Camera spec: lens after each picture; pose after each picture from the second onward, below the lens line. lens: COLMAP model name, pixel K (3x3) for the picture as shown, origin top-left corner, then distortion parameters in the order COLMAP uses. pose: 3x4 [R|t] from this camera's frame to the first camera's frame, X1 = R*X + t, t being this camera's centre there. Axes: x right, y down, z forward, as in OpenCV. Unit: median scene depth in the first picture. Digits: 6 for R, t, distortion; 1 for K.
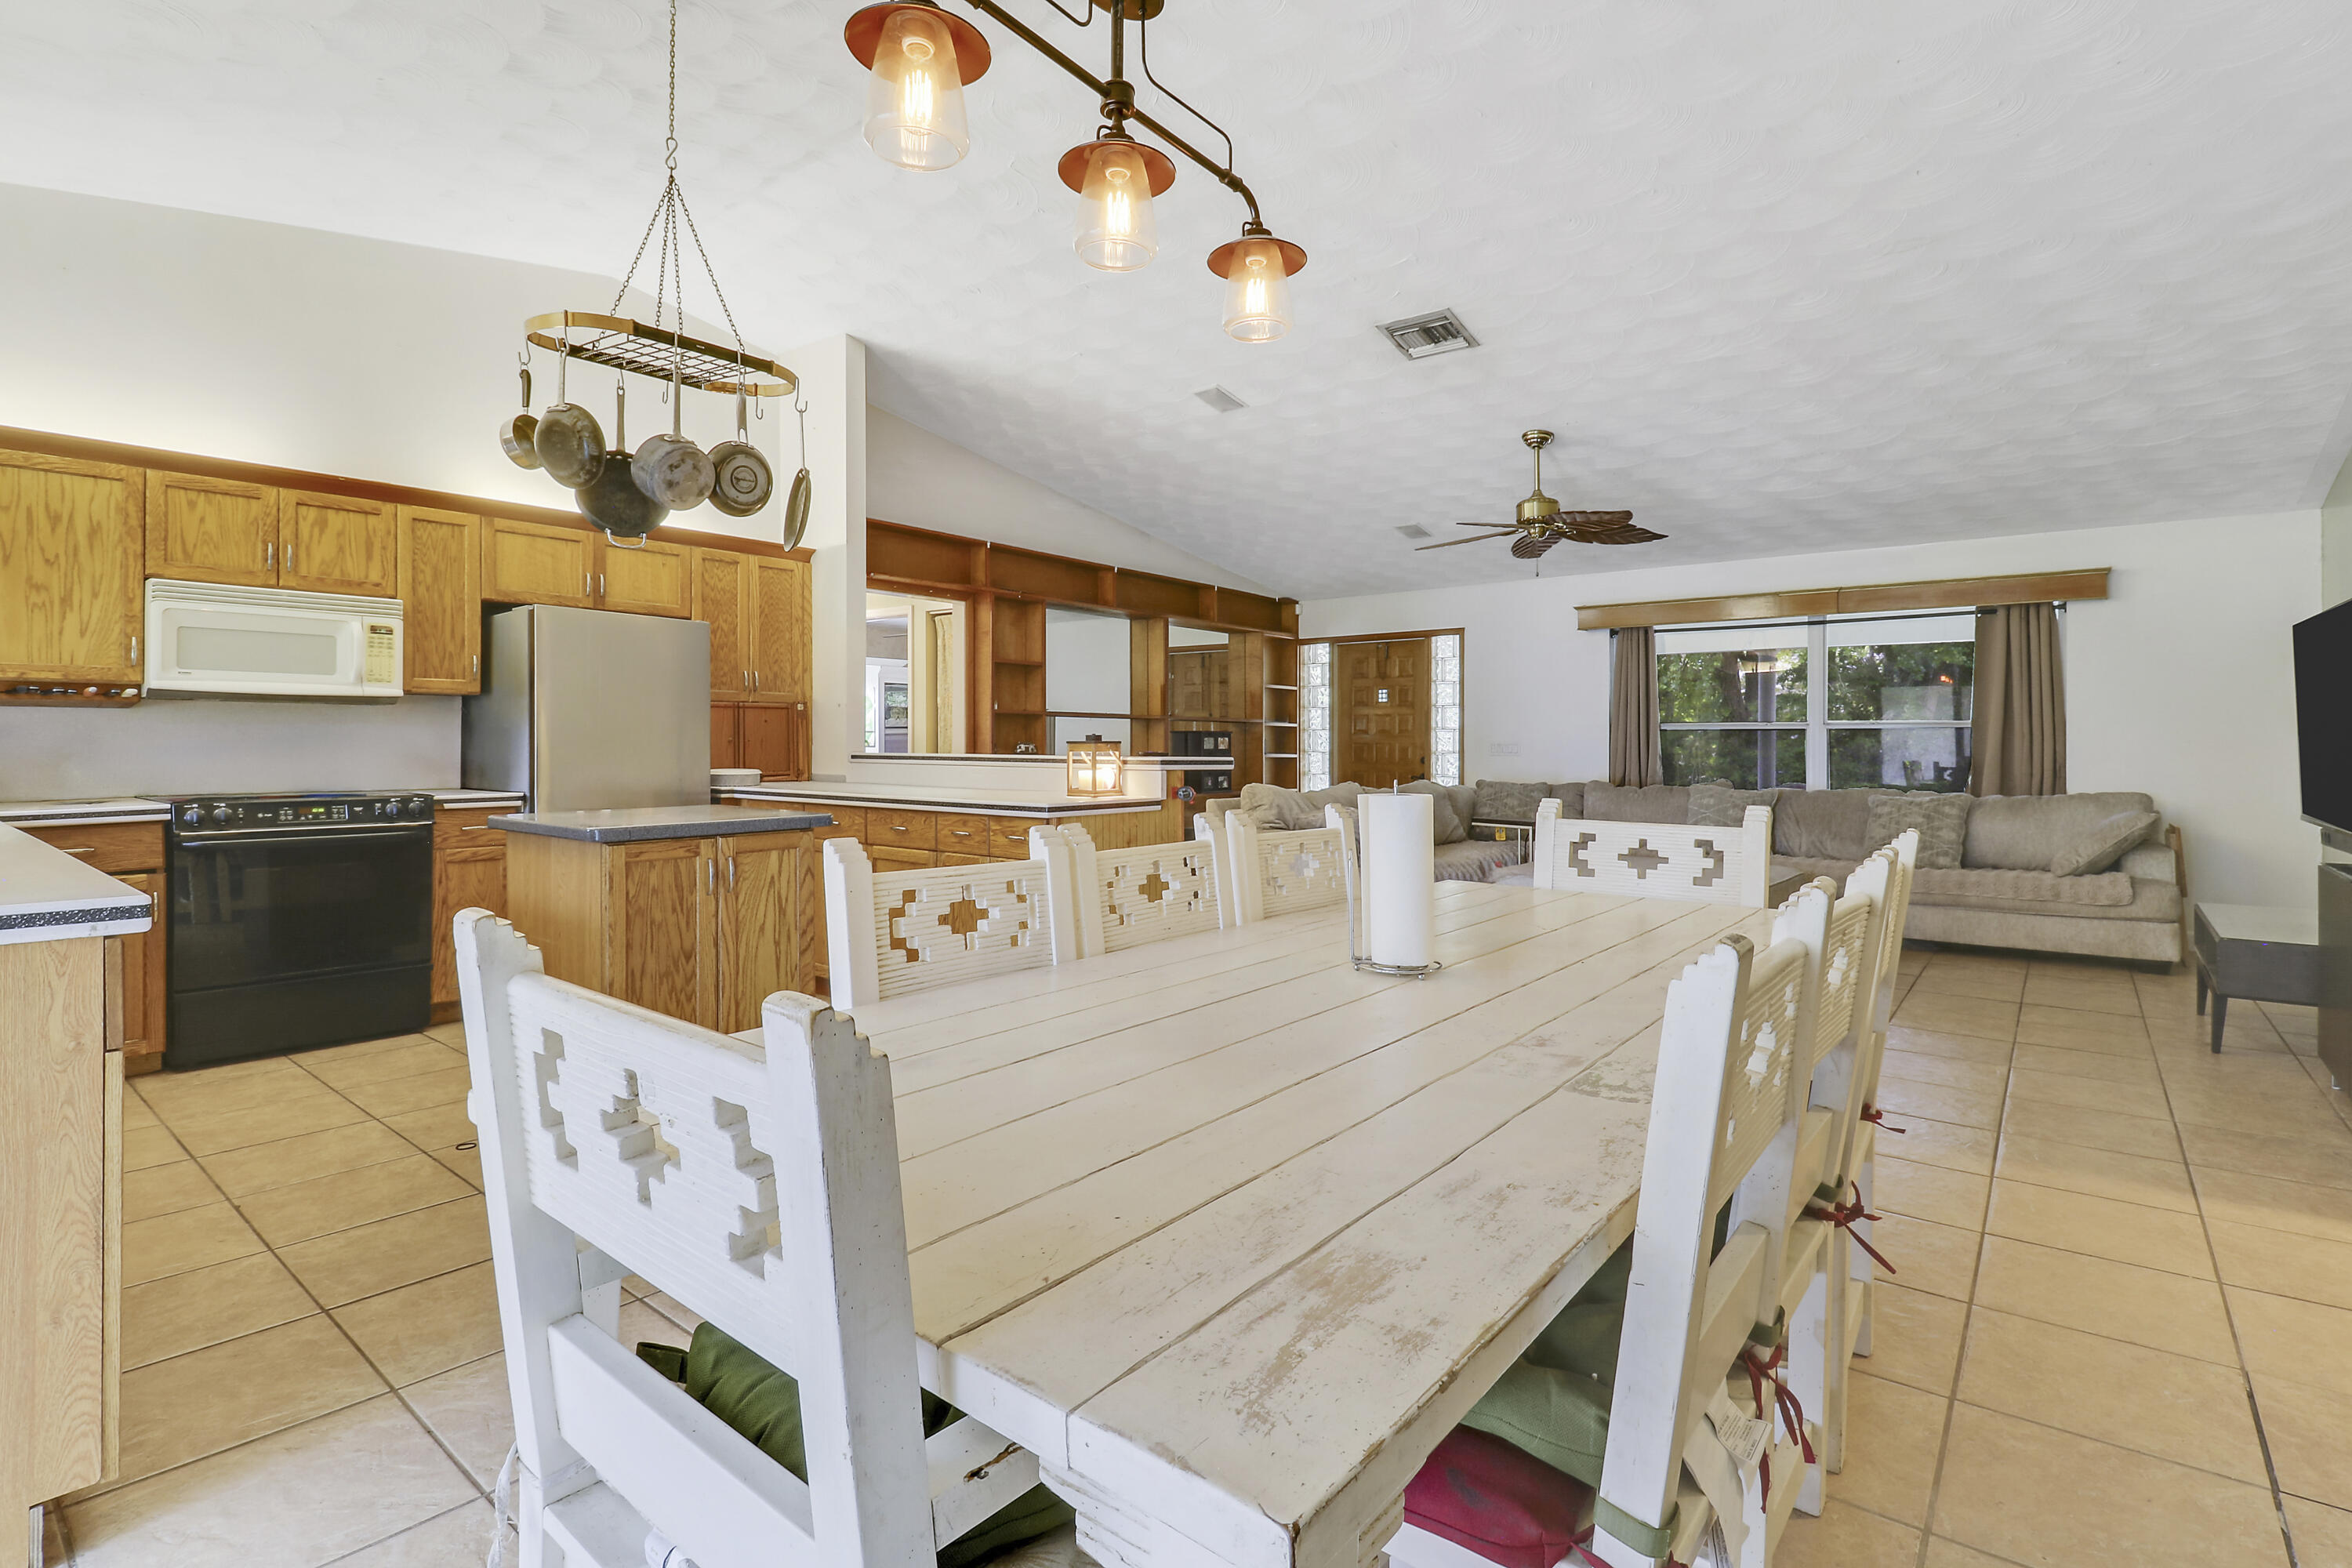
lens RADIAL K [[1091.7, 0, 1205.4], [0, 1091.7, 743.1], [0, 0, 1]] dist [0.006132, -0.013391]
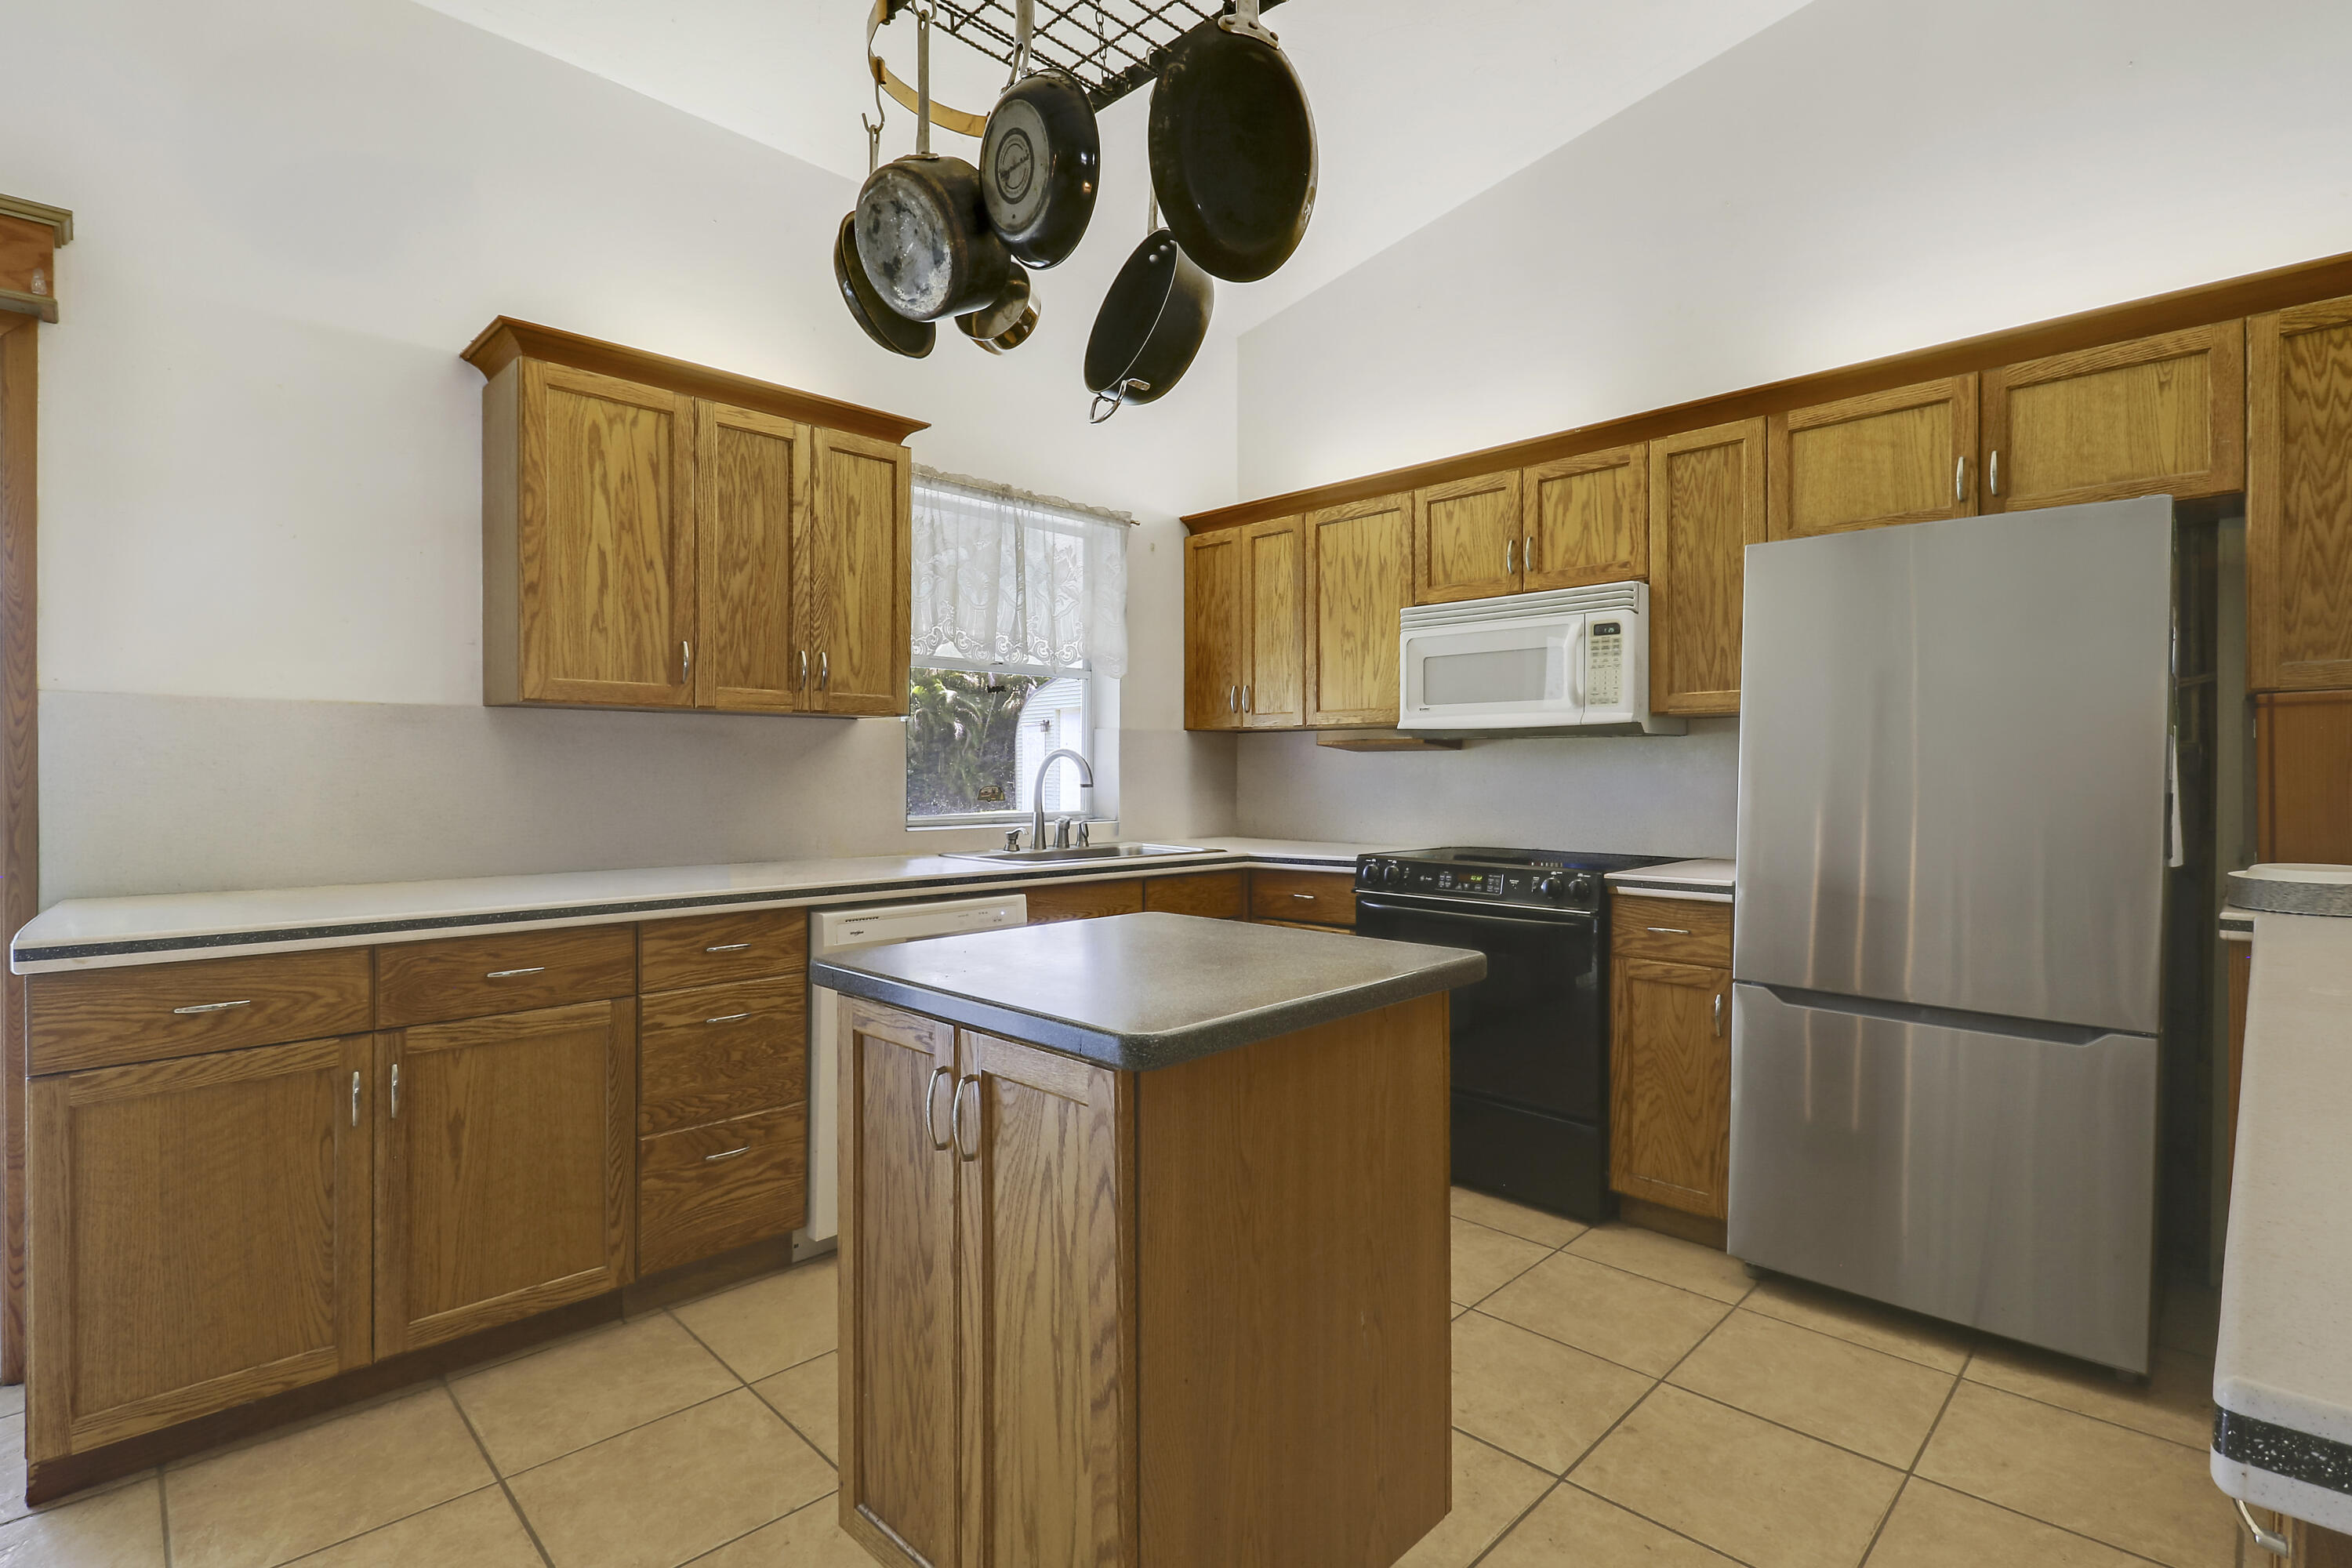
lens RADIAL K [[1107.5, 0, 1165.1], [0, 1107.5, 763.7], [0, 0, 1]] dist [-0.010521, -0.001698]
pose [[-0.130660, -0.010764, -0.991369, -0.012333], [0.000573, 0.999940, -0.010933, -0.007201], [0.991427, -0.001996, -0.130646, 0.619163]]
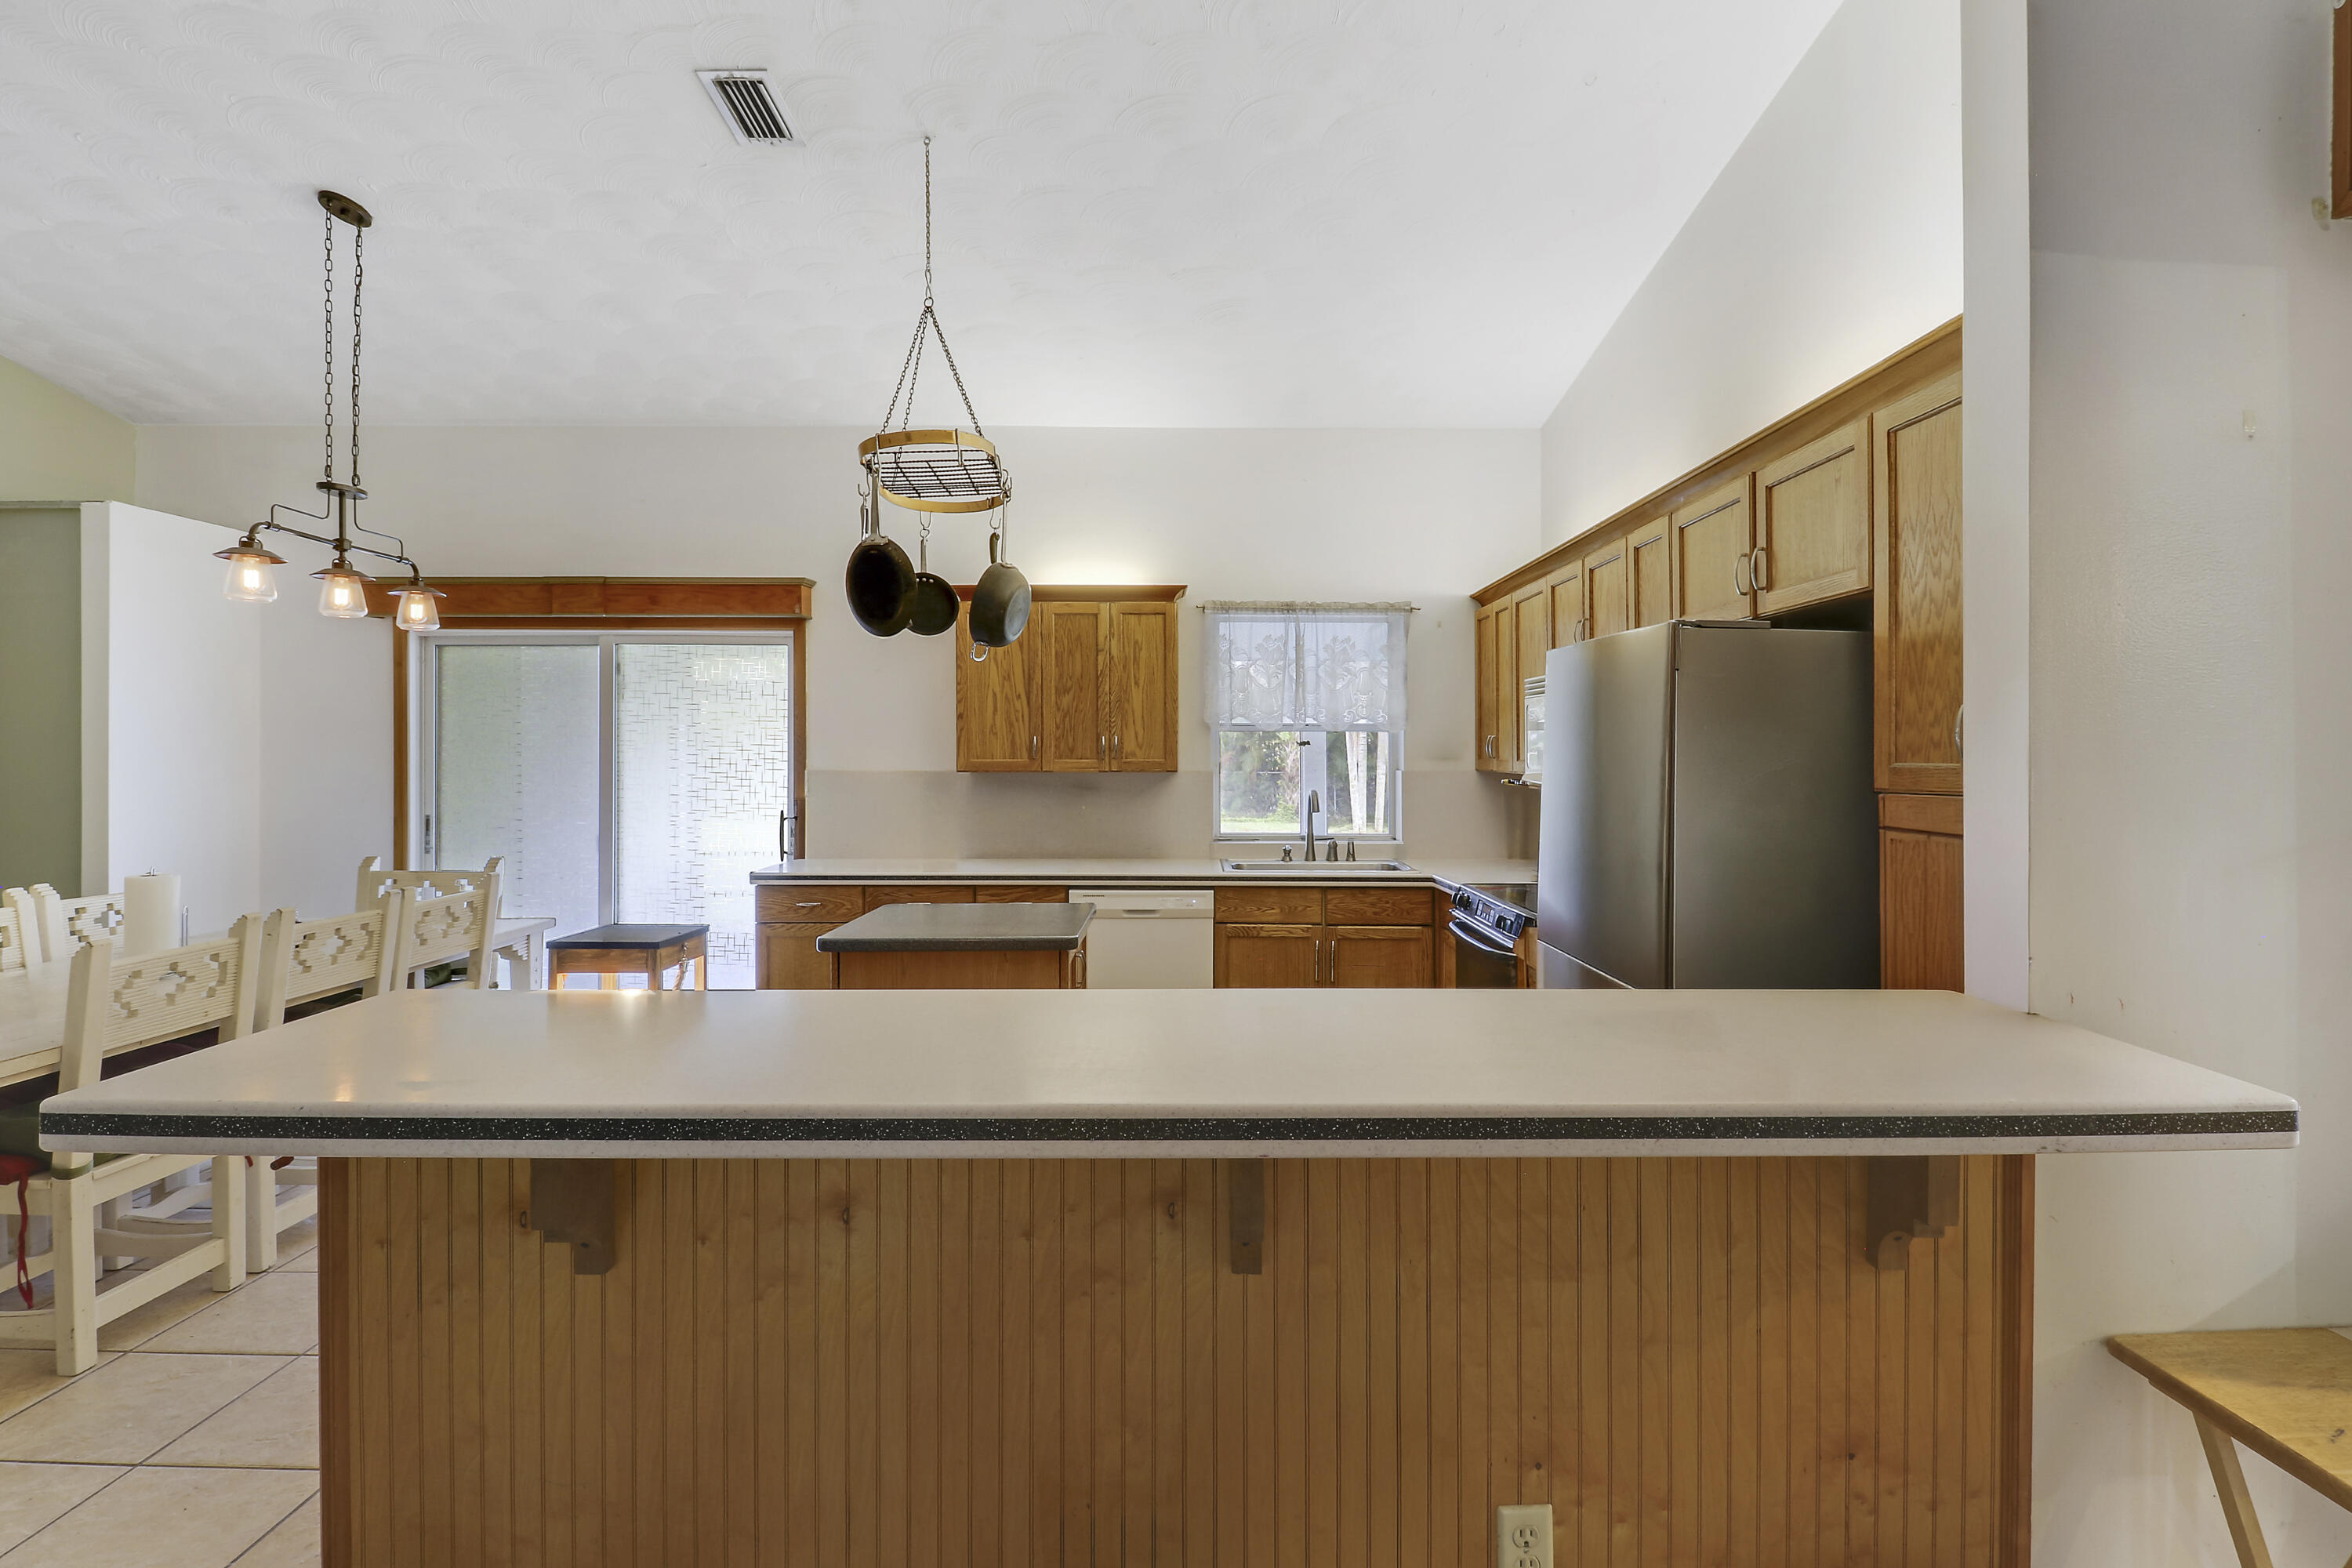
lens RADIAL K [[1092.0, 0, 1211.7], [0, 1092.0, 756.2], [0, 0, 1]] dist [0.001848, -0.011658]
pose [[-0.777713, -0.004288, -0.628605, -0.022088], [-0.004152, 0.999990, -0.001685, -0.047920], [0.628606, 0.001300, -0.777723, 1.106171]]
